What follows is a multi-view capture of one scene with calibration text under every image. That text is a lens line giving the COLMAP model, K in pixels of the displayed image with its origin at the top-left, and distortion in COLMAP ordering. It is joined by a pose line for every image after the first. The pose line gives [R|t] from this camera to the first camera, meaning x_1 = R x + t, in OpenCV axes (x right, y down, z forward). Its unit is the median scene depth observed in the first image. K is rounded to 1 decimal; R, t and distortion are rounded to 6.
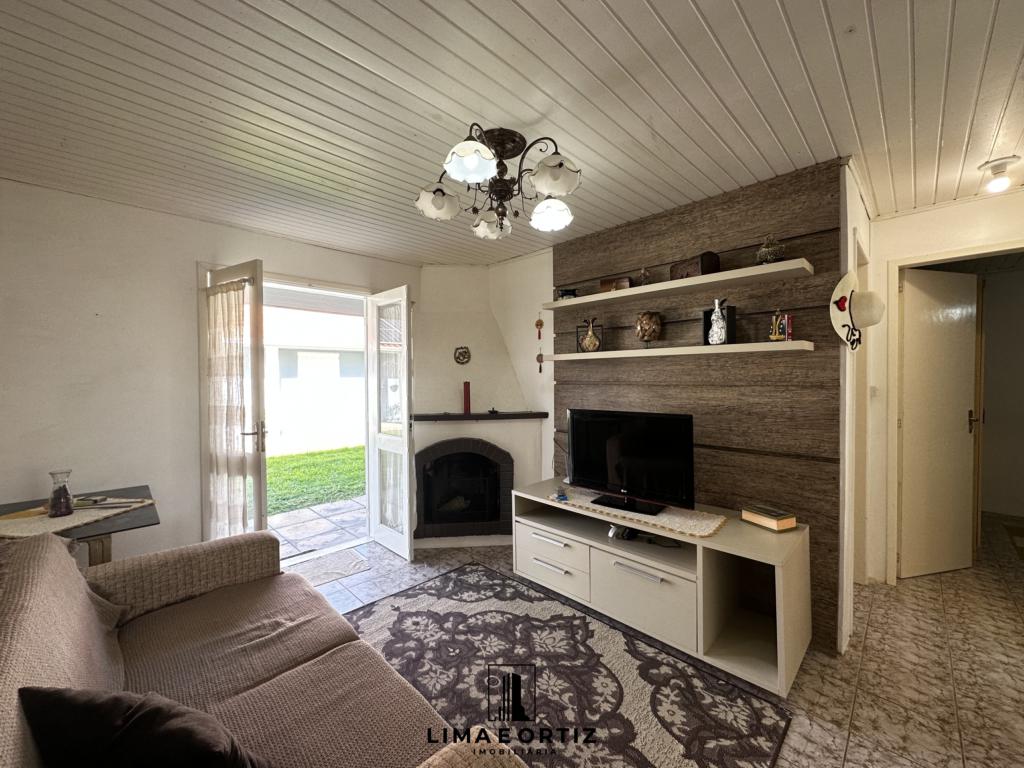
lens RADIAL K [[407.9, 0, 512.9], [0, 407.9, 382.3], [0, 0, 1]] dist [-0.005988, 0.000761]
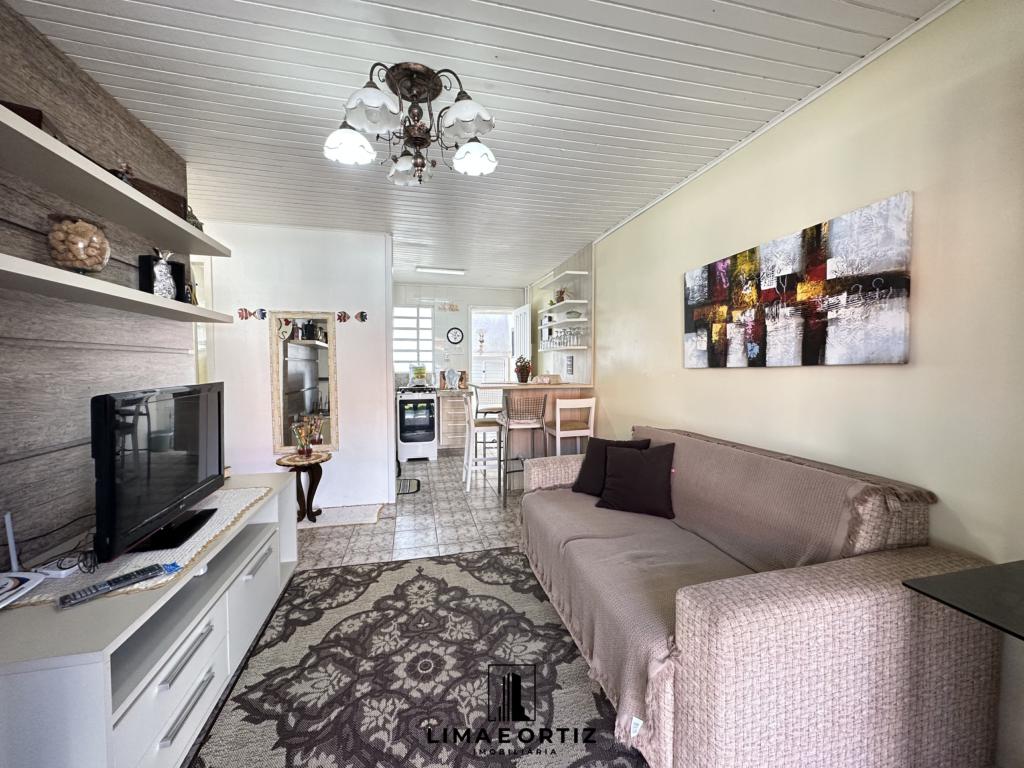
lens RADIAL K [[407.9, 0, 514.4], [0, 407.9, 382.6], [0, 0, 1]] dist [-0.005988, 0.000761]
pose [[-0.857643, -0.012849, 0.514085, -0.550227], [0.014936, 0.998644, 0.049877, 0.041706], [-0.514028, 0.050455, -0.856288, 1.324185]]
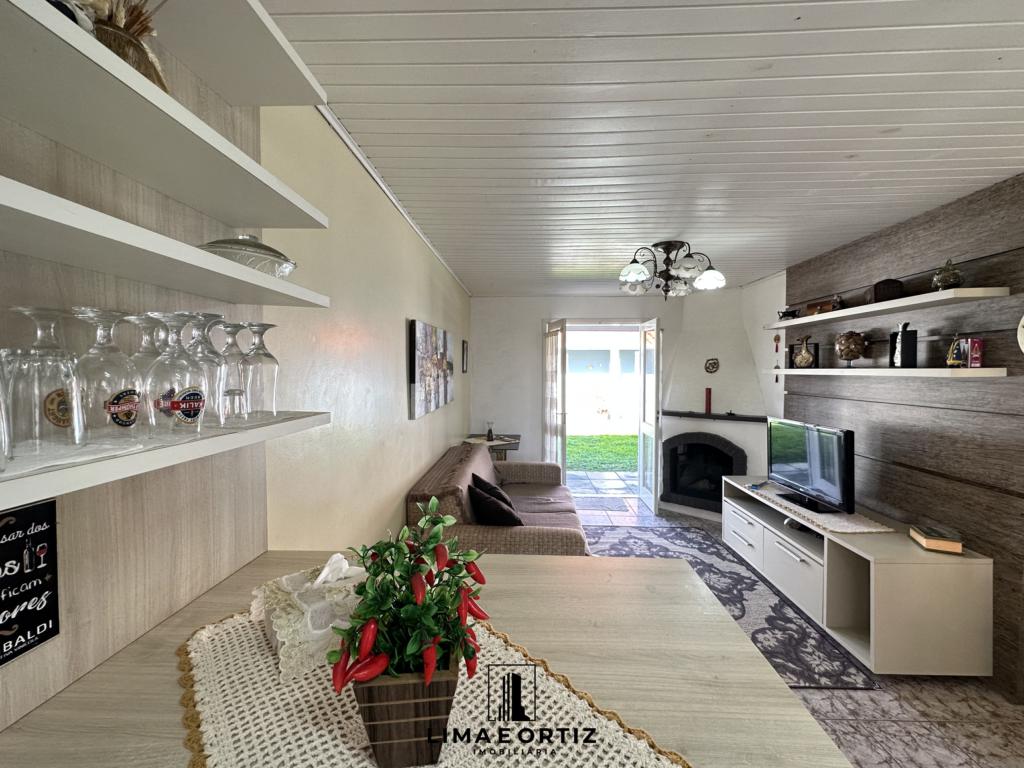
lens RADIAL K [[407.9, 0, 512.7], [0, 407.9, 381.9], [0, 0, 1]] dist [-0.005988, 0.000761]
pose [[0.678246, 0.029304, -0.734250, 0.577501], [-0.013848, 0.999537, 0.027101, -0.066146], [0.734704, -0.008213, 0.678338, -0.416040]]
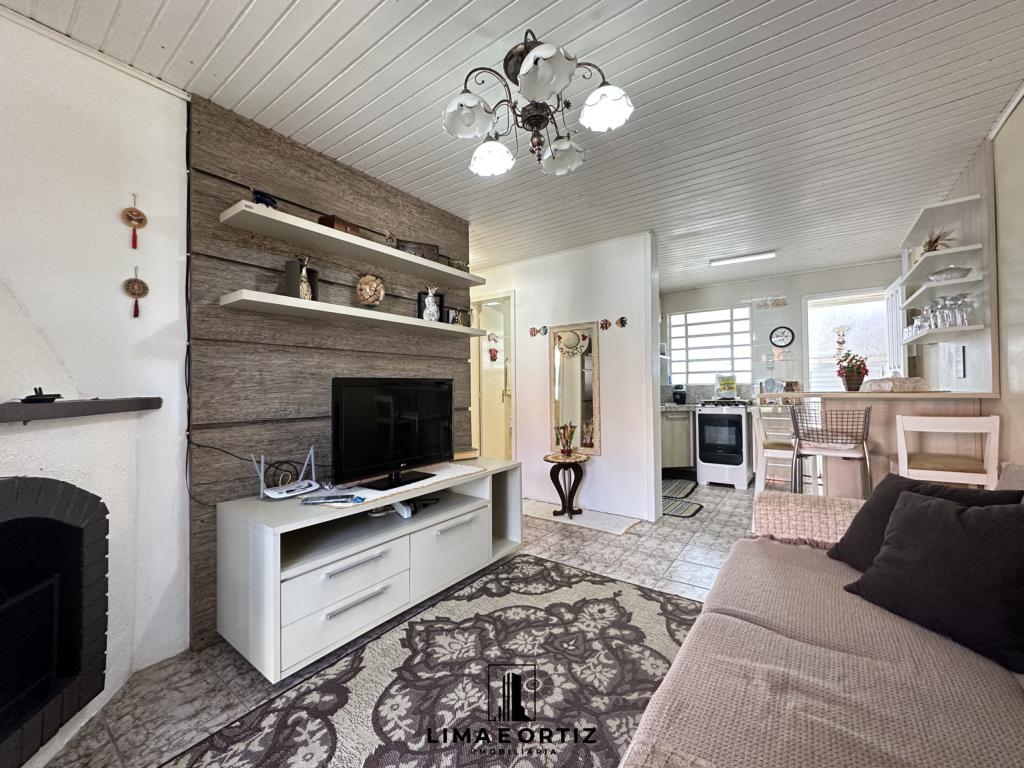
lens RADIAL K [[407.9, 0, 512.1], [0, 407.9, 383.6], [0, 0, 1]] dist [-0.005988, 0.000761]
pose [[-0.151800, 0.023933, 0.988121, -0.700273], [0.024689, 0.999487, -0.020415, 0.112112], [-0.988103, 0.021296, -0.152313, 0.925146]]
